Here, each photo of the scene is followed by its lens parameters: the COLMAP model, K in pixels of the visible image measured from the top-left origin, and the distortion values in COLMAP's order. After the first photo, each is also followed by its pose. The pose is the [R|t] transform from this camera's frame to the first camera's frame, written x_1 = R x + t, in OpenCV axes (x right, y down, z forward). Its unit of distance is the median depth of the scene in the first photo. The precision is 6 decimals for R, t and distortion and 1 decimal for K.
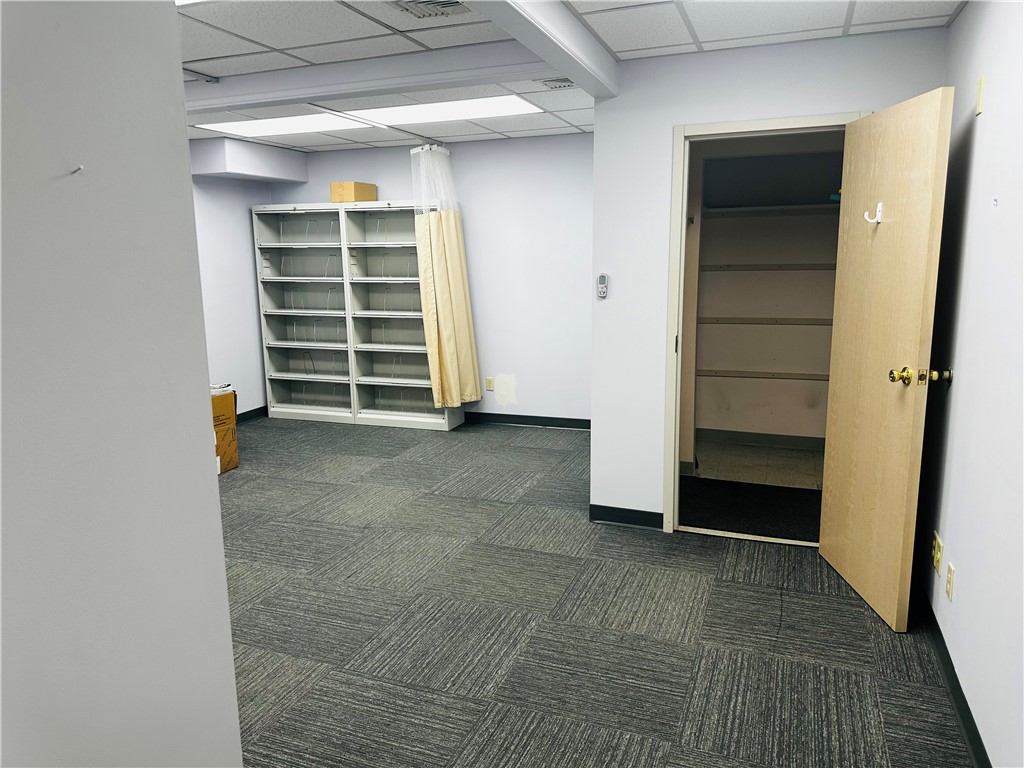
lens RADIAL K [[718.9, 0, 512.4], [0, 718.9, 379.8], [0, 0, 1]] dist [0.069265, -0.086265]
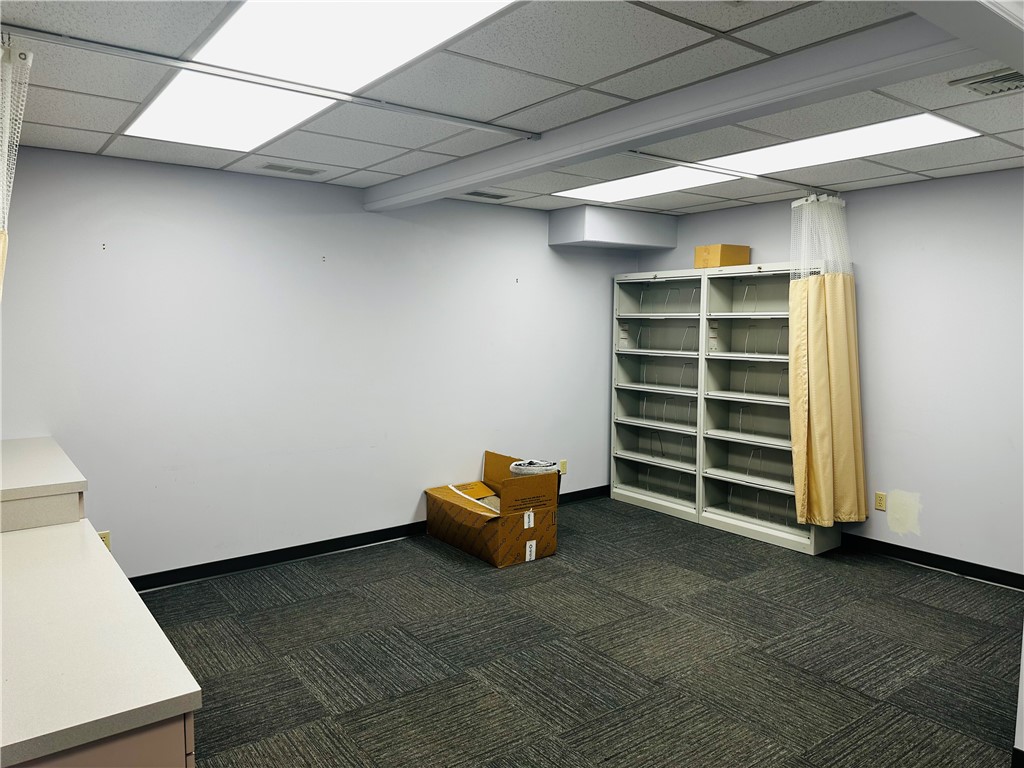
lens RADIAL K [[718.9, 0, 515.4], [0, 718.9, 374.3], [0, 0, 1]] dist [0.069265, -0.086265]
pose [[0.851030, 0.056644, -0.522054, 0.037377], [-0.108673, 0.991641, -0.069559, -0.034859], [0.513750, 0.115930, 0.850071, 0.169472]]
